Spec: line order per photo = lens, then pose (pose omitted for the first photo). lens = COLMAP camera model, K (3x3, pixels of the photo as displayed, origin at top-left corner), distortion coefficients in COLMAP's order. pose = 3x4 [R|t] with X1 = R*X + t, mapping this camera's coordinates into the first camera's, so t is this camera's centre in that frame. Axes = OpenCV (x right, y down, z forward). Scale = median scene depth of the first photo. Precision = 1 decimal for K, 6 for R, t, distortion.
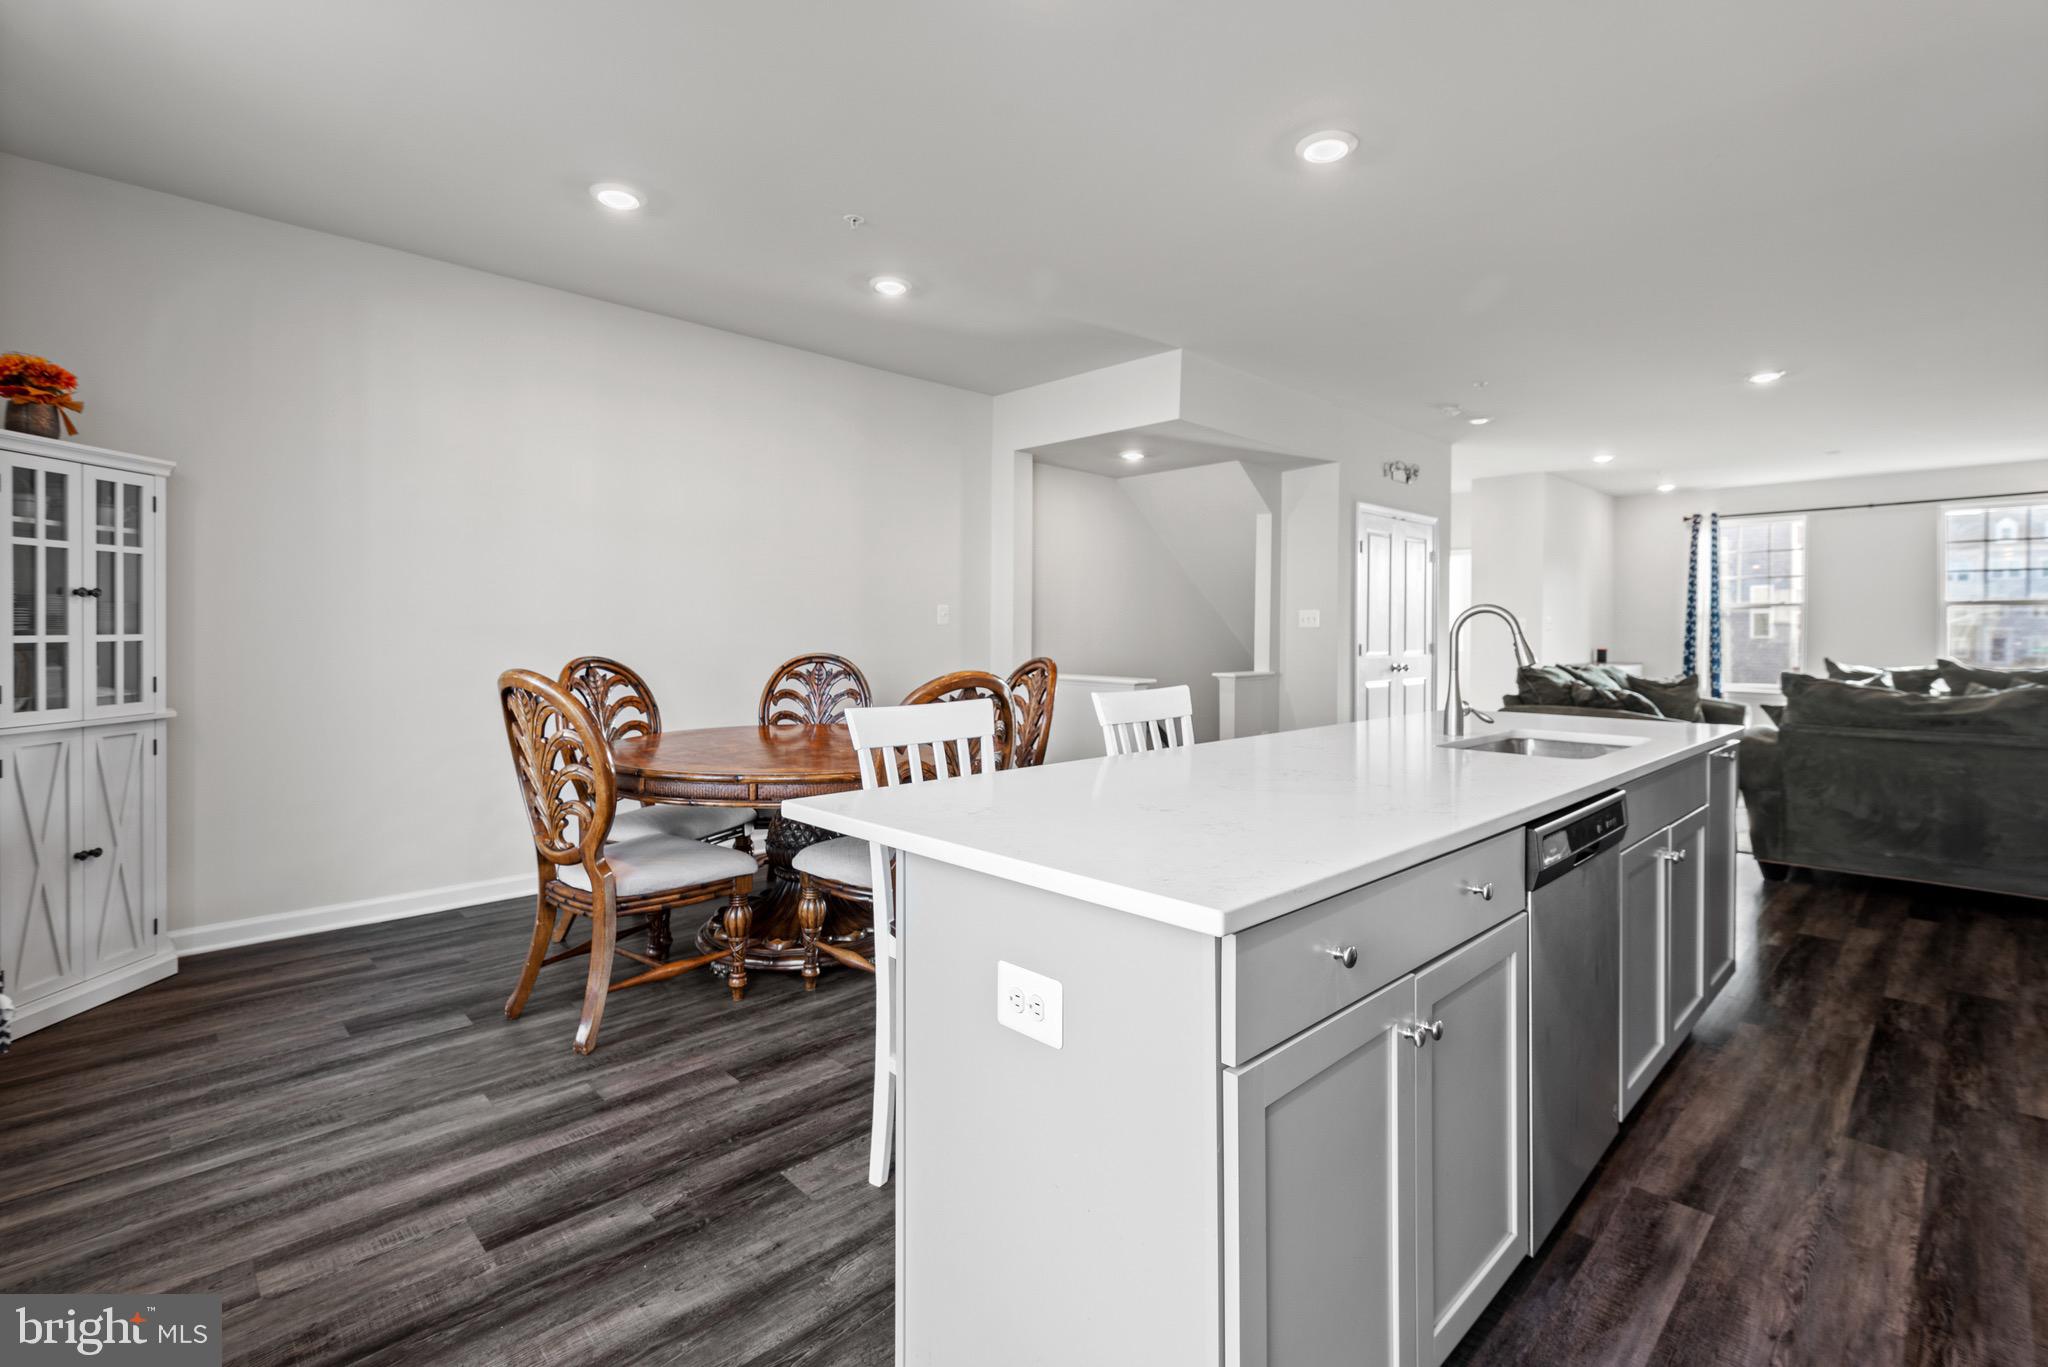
lens RADIAL K [[947.4, 0, 1049.3], [0, 947.4, 640.4], [0, 0, 1]] dist [-0.002678, -0.007007]
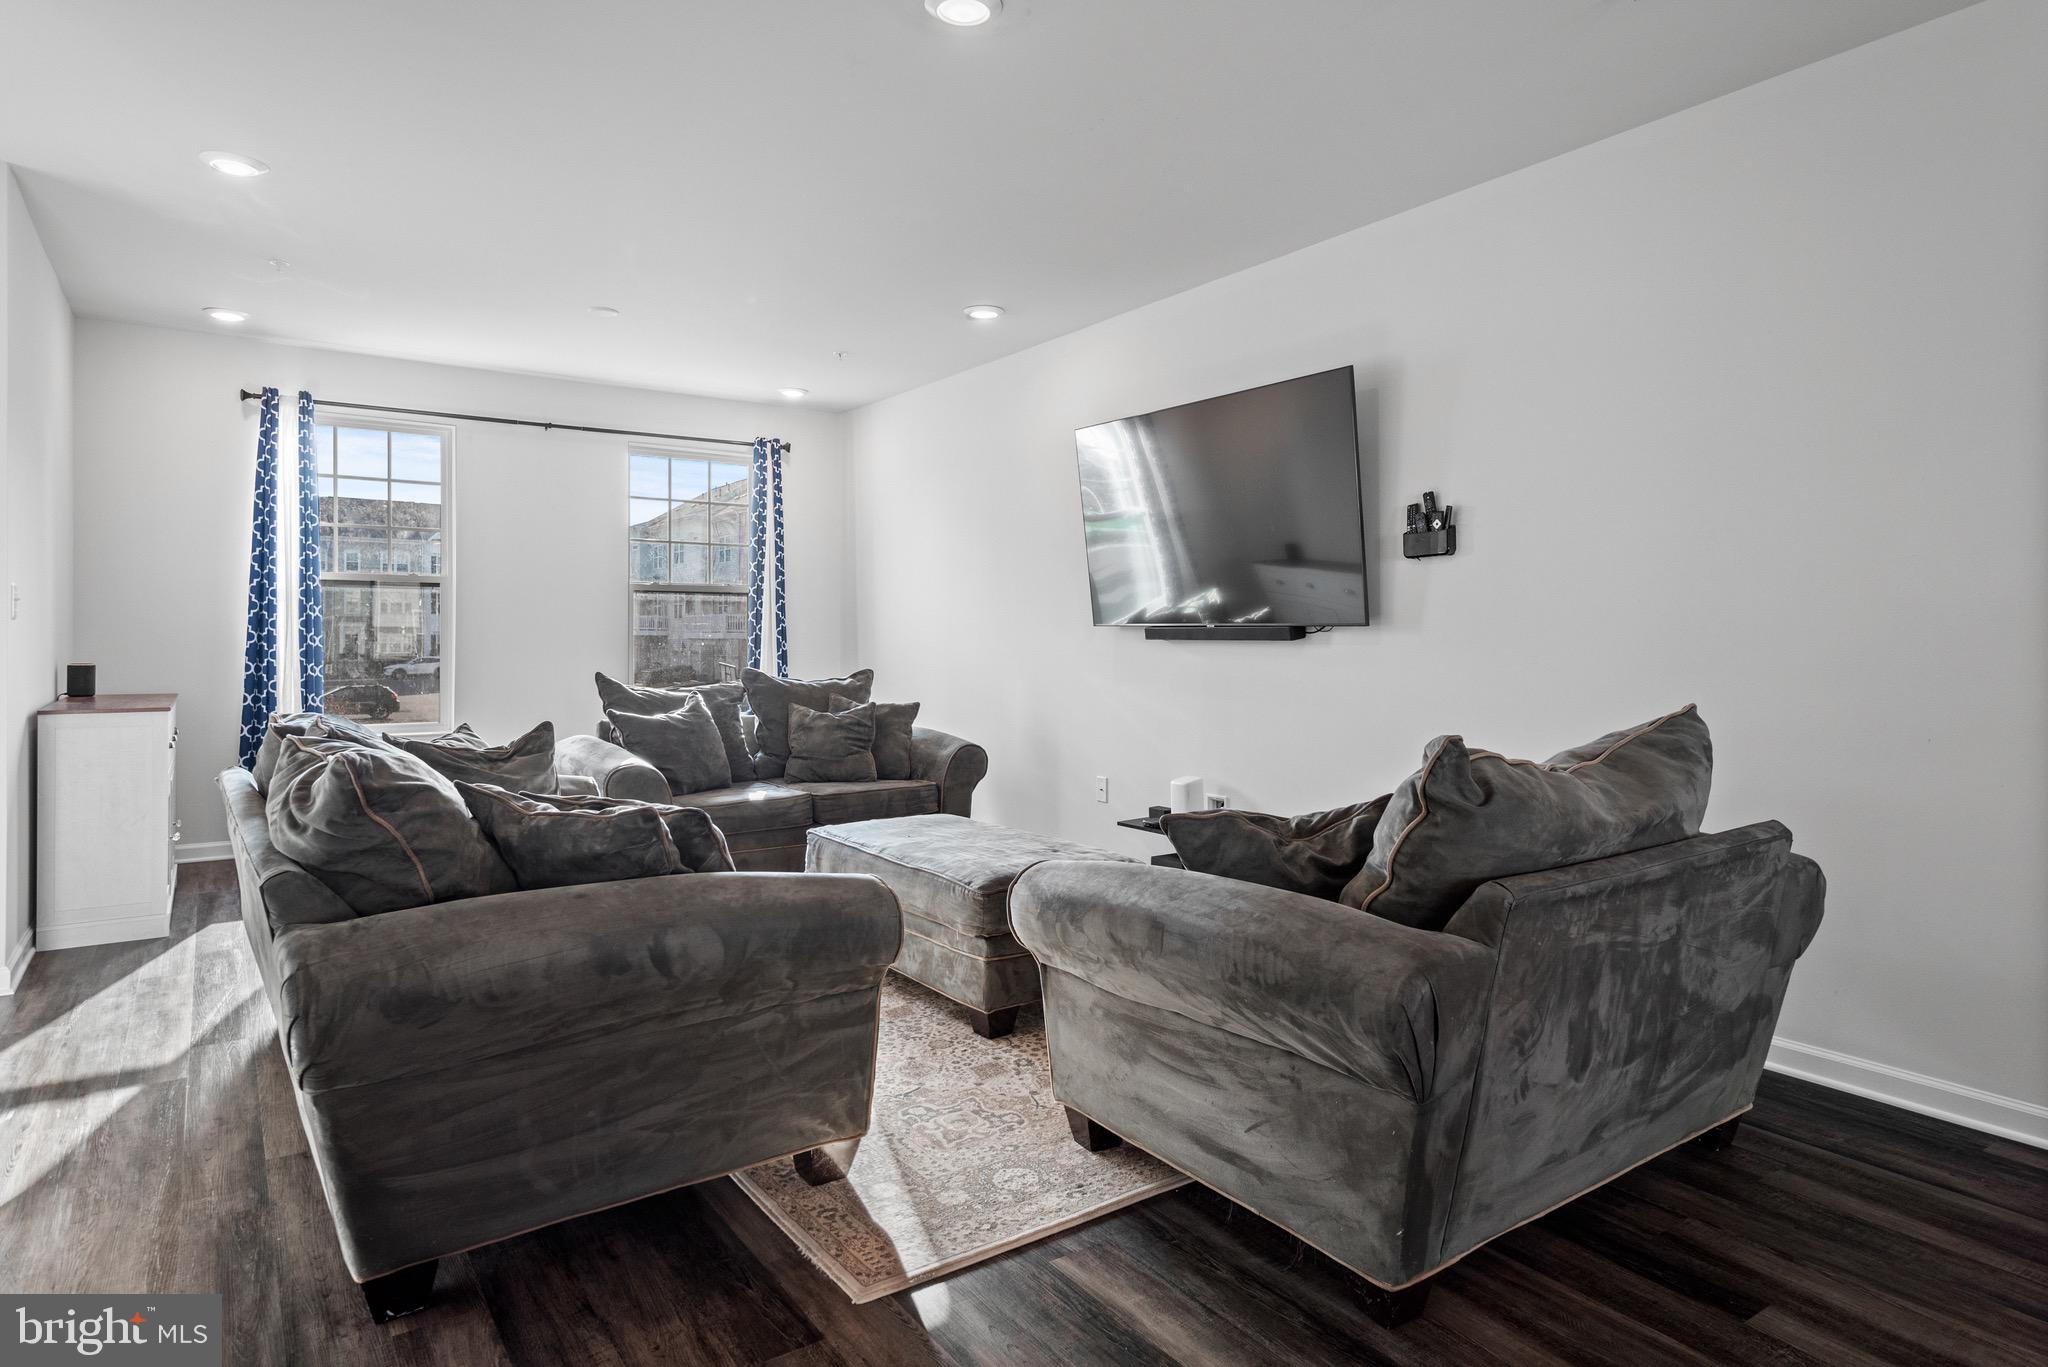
lens RADIAL K [[1191.3, 0, 1060.1], [0, 1191.3, 635.9], [0, 0, 1]] dist [0.016821, -0.001548]
pose [[0.172829, -0.005684, 0.984935, 0.419568], [0.008121, 0.999958, 0.004346, -0.010018], [-0.984918, 0.007248, 0.172868, 1.485871]]
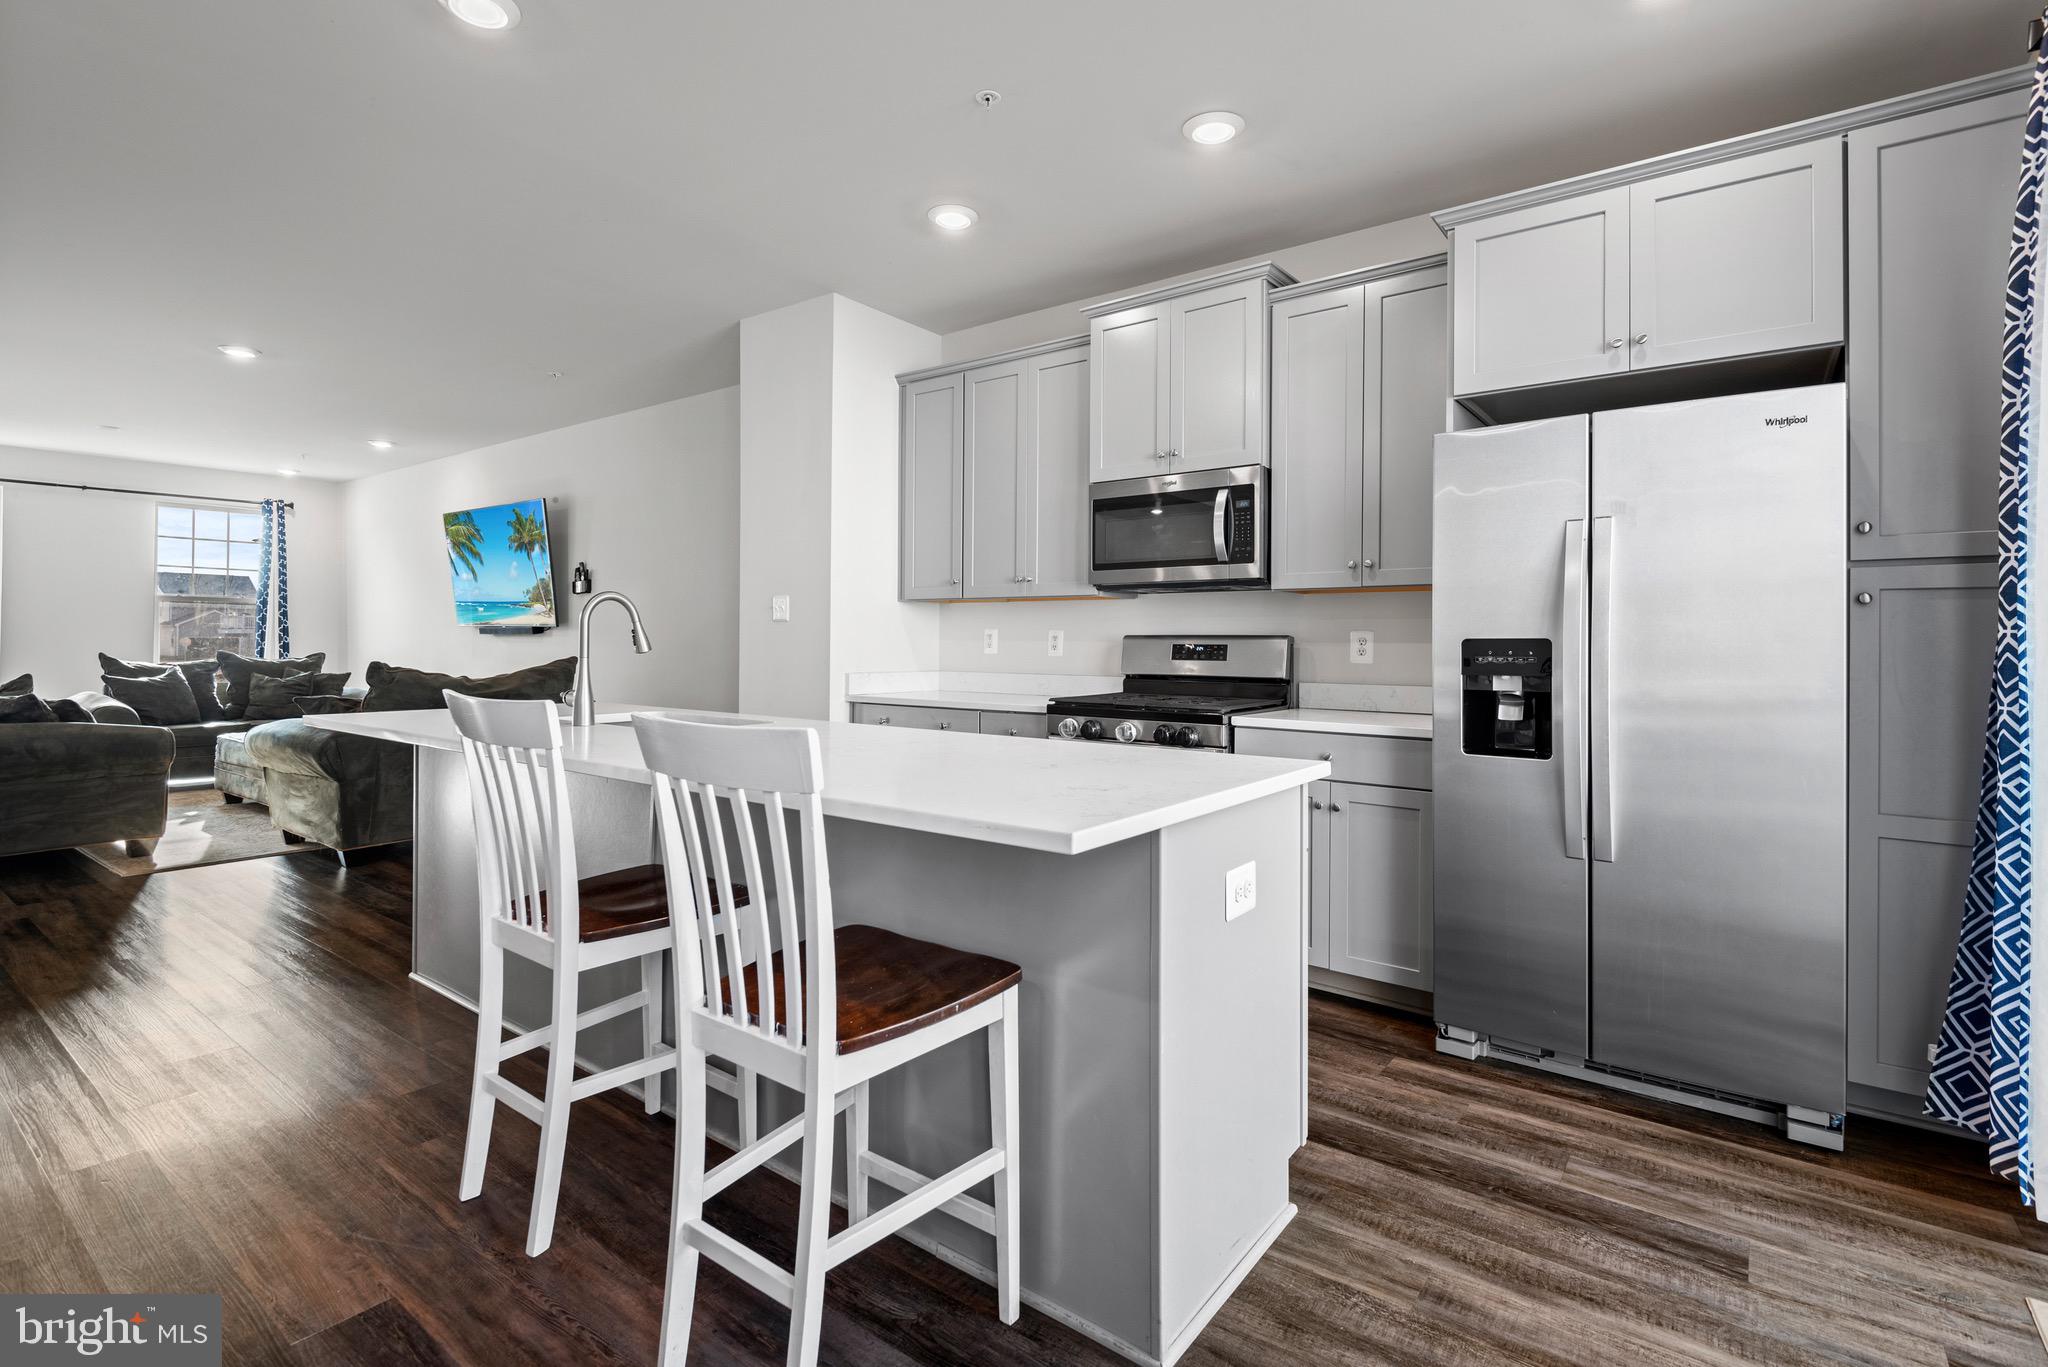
lens RADIAL K [[973.2, 0, 1043.0], [0, 973.2, 635.0], [0, 0, 1]] dist [-0.003089, -0.000614]
pose [[-0.140137, -0.000603, 0.990132, -0.539156], [0.001867, 0.999998, 0.000873, 0.006091], [-0.990130, 0.001971, -0.140136, 0.584066]]
